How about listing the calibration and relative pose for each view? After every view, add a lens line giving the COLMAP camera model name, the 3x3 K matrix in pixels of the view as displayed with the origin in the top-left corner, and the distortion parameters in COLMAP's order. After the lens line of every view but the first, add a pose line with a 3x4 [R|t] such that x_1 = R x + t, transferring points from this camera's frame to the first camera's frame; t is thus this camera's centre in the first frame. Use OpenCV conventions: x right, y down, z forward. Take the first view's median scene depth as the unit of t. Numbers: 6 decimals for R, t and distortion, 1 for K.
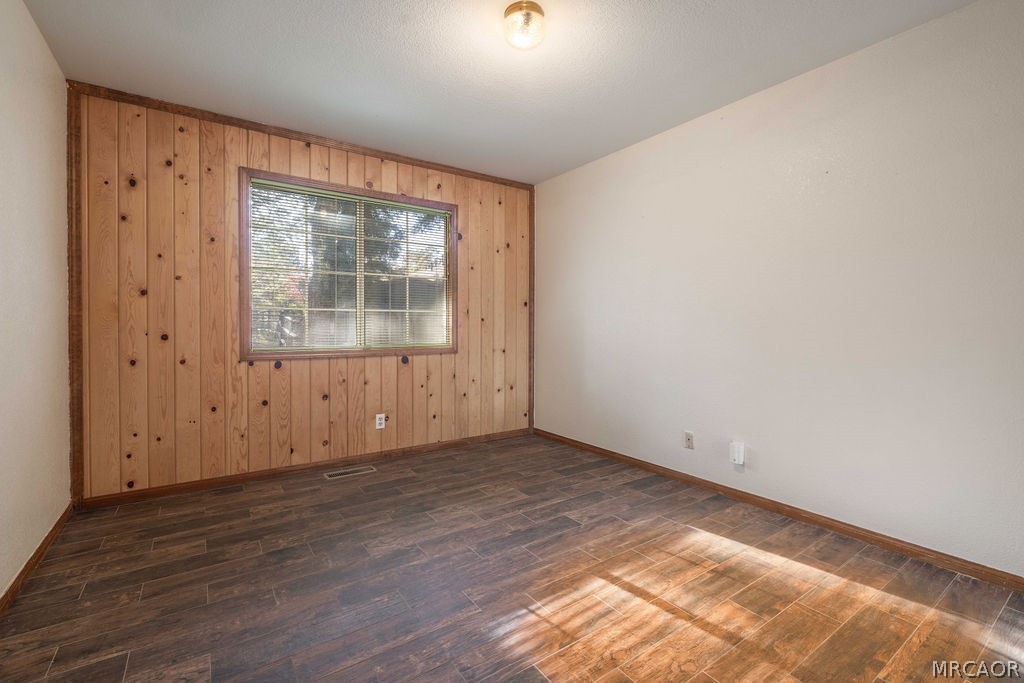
lens RADIAL K [[442.8, 0, 516.7], [0, 442.8, 329.5], [0, 0, 1]] dist [0.001163, 0.000255]
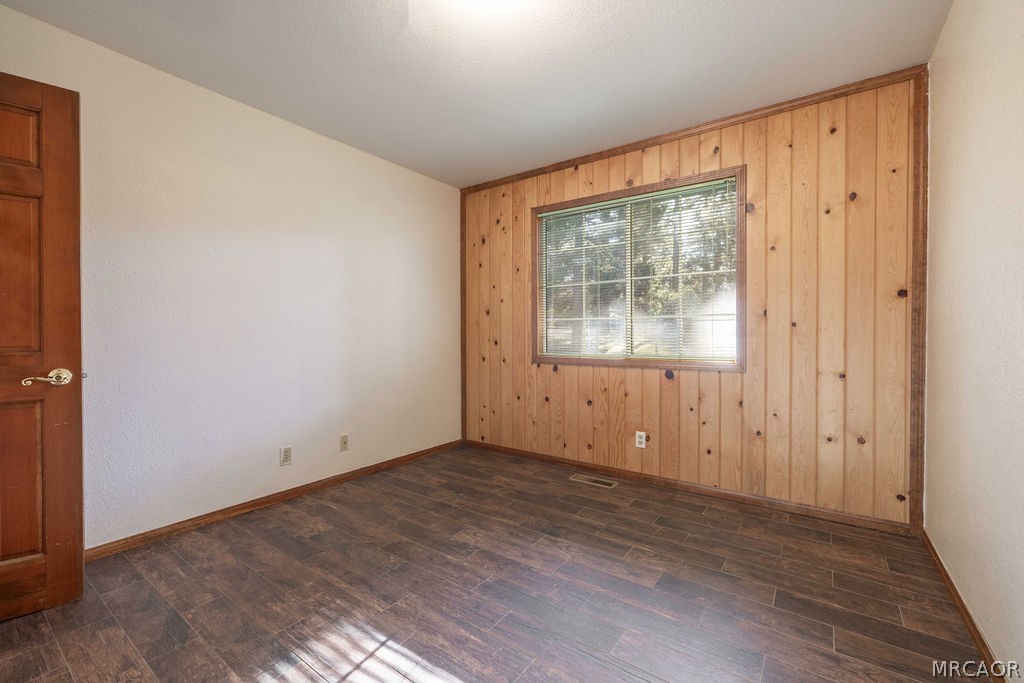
lens RADIAL K [[453.1, 0, 519.0], [0, 453.1, 338.2], [0, 0, 1]] dist [-0.000708, 0.000377]
pose [[0.314379, 0.005207, -0.949283, 0.555880], [-0.005228, 0.999979, 0.003753, -0.002834], [0.949283, 0.003783, 0.314400, 0.531193]]
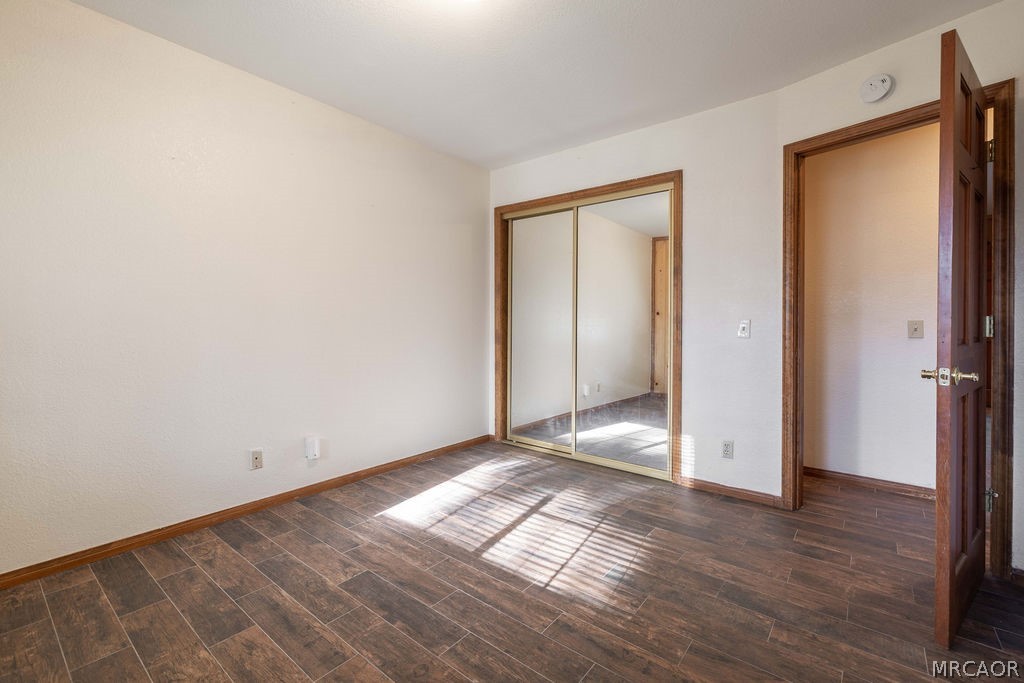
lens RADIAL K [[453.1, 0, 519.0], [0, 453.1, 338.2], [0, 0, 1]] dist [-0.000708, 0.000377]
pose [[-0.279273, -0.038642, 0.959434, -0.546982], [0.002581, 0.999156, 0.040993, -0.010486], [-0.960208, 0.013924, -0.278938, 0.750552]]
